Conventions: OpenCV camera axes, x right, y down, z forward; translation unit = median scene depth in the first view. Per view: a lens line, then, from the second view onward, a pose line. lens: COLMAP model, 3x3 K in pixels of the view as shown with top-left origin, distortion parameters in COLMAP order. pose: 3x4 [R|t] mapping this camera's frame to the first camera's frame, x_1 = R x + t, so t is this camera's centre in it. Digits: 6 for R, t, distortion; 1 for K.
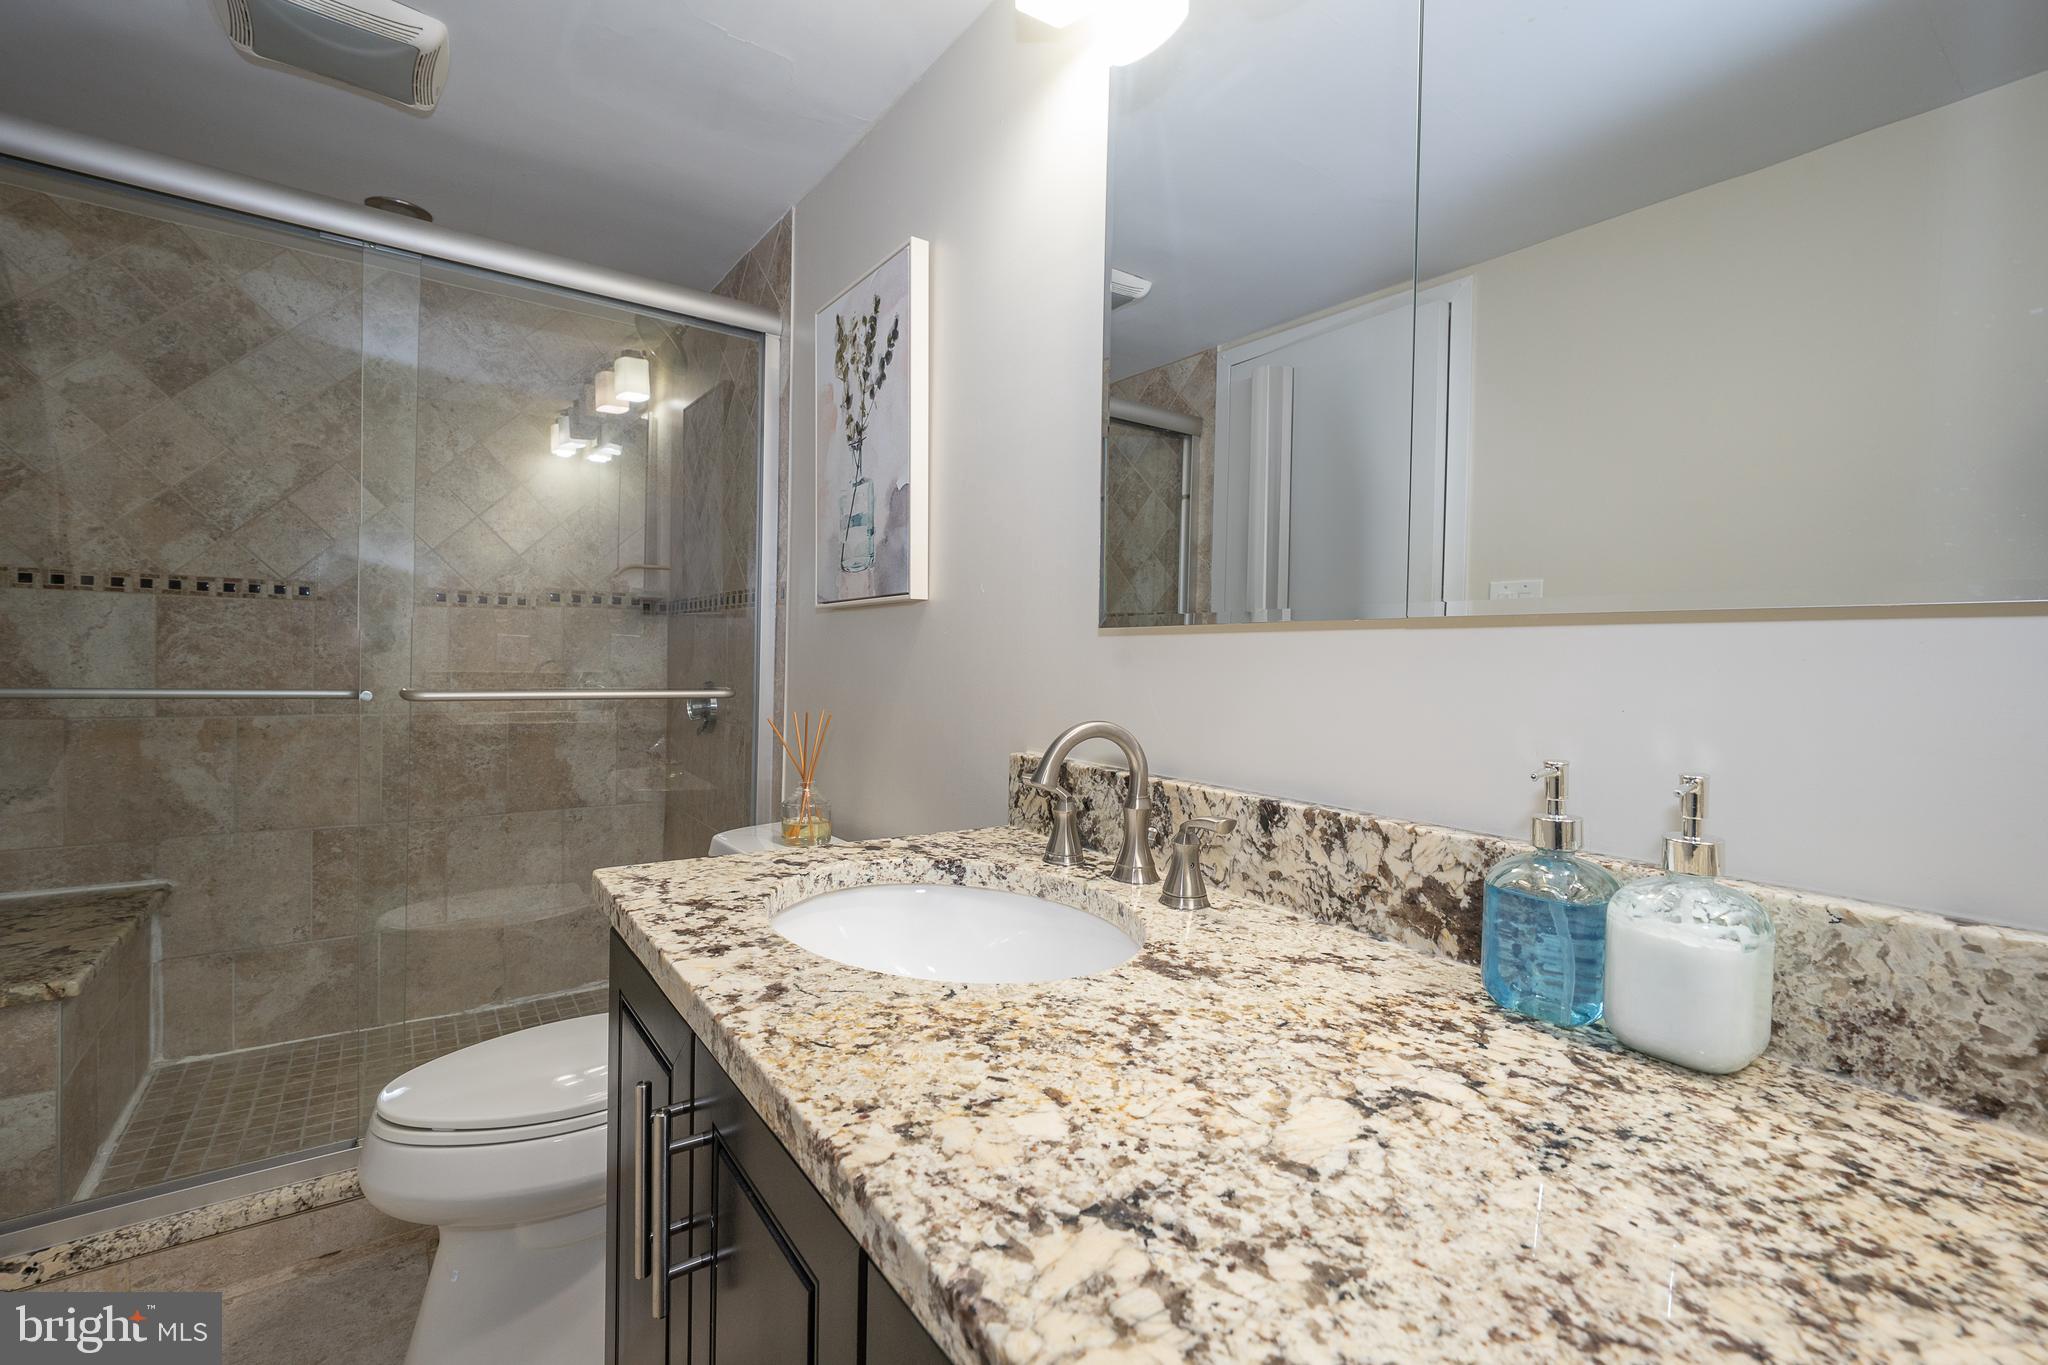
lens RADIAL K [[884.2, 0, 1025.0], [0, 884.2, 677.9], [0, 0, 1]] dist [-0.005519, -0.000097]
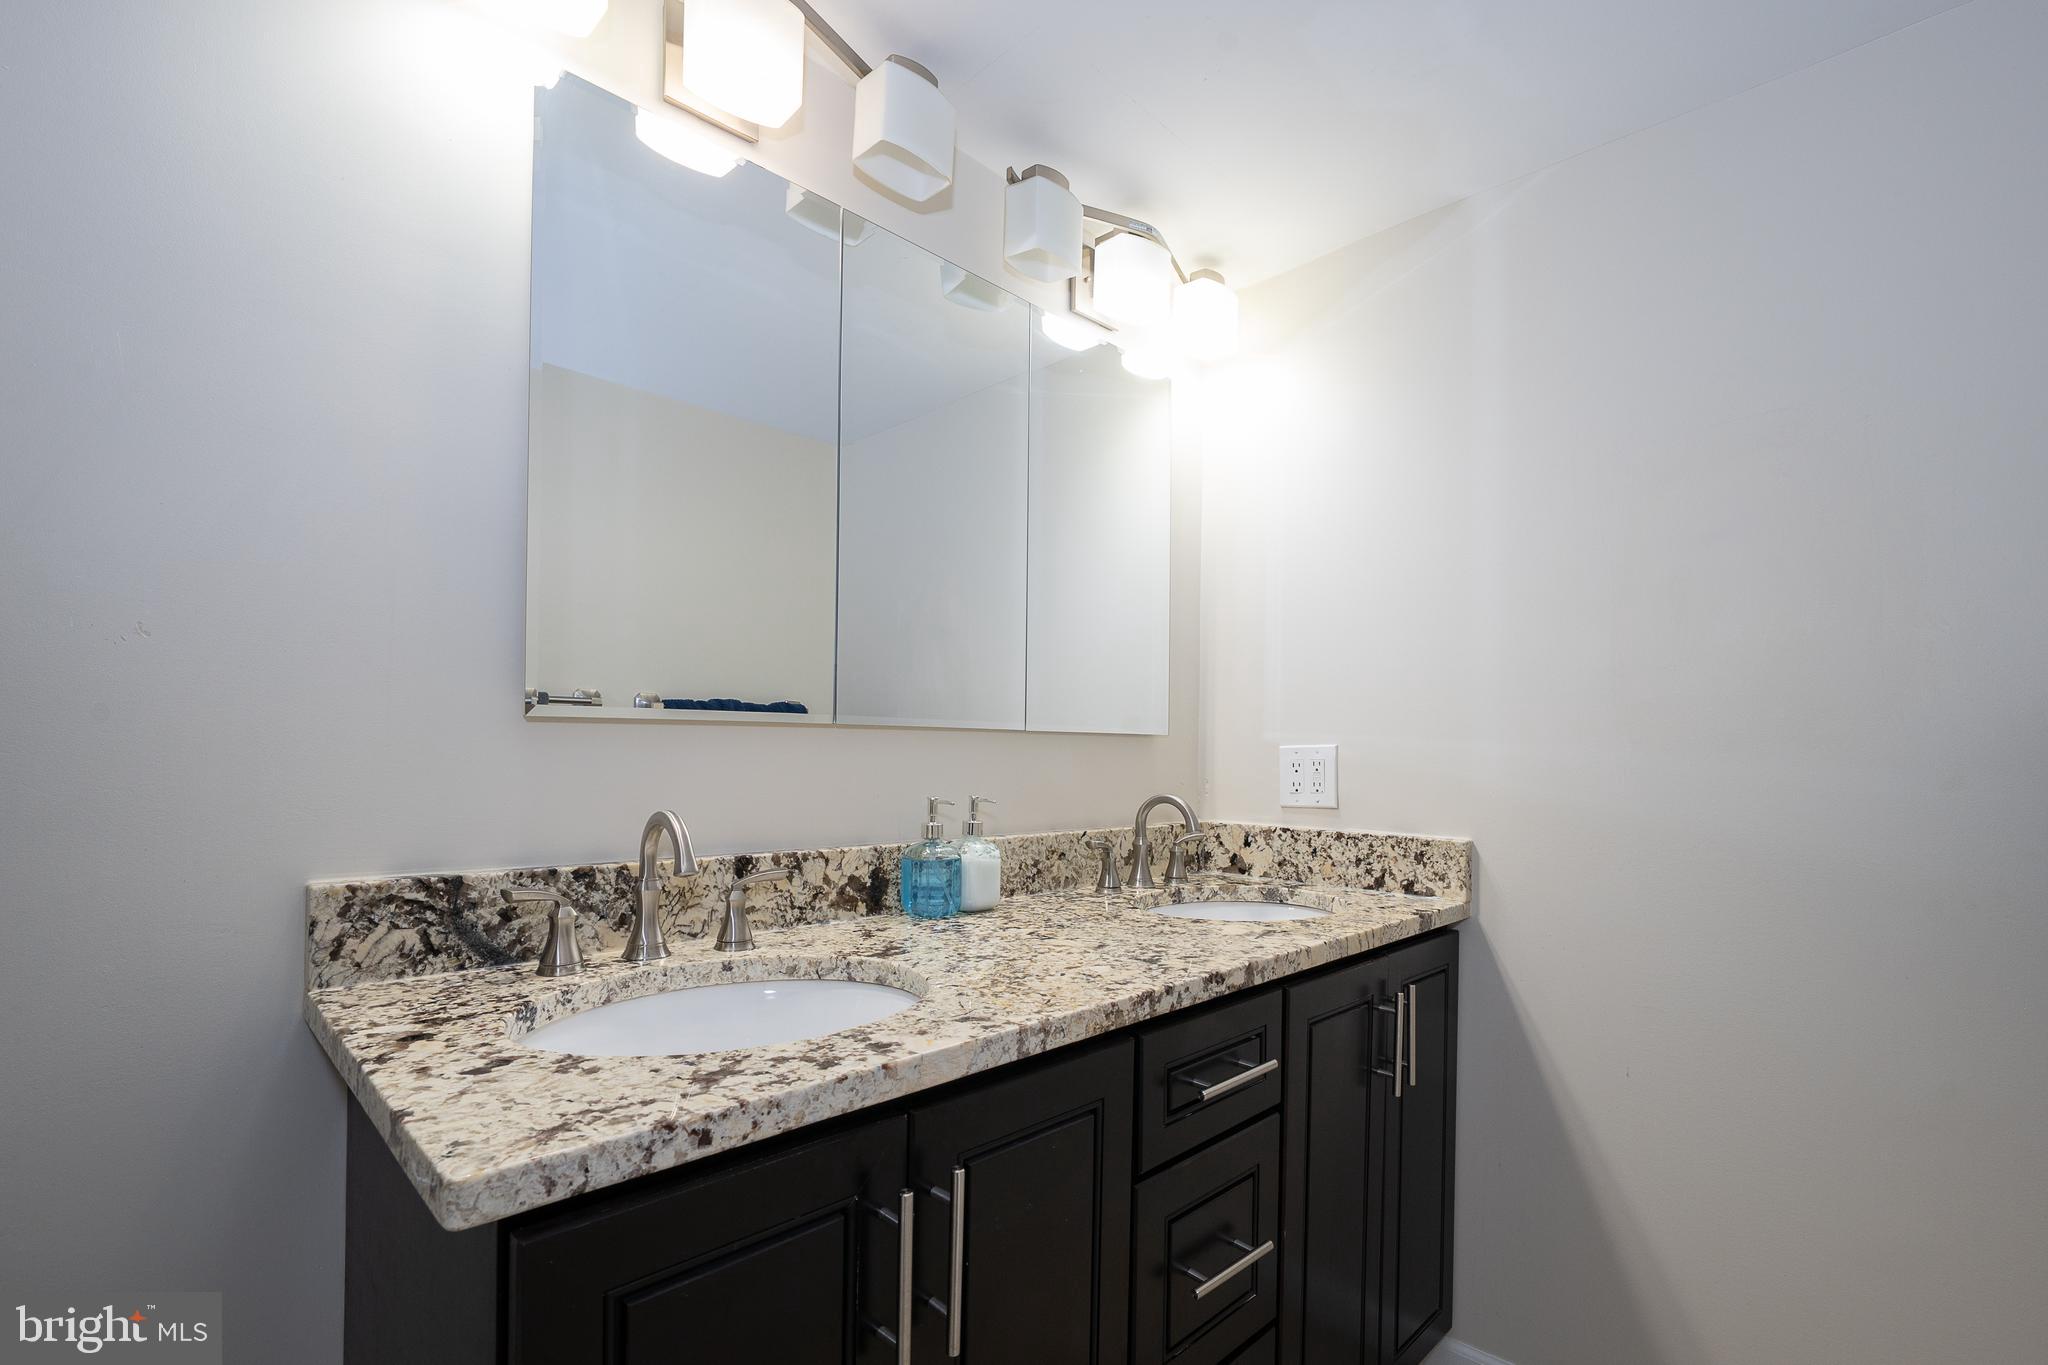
lens RADIAL K [[901.3, 0, 1024.6], [0, 901.3, 747.3], [0, 0, 1]] dist [0.000166, -0.000018]
pose [[-0.159836, -0.018141, 0.986977, -1.359195], [0.003939, 0.999811, 0.019015, -0.058039], [-0.987136, 0.006927, -0.159734, 0.964733]]
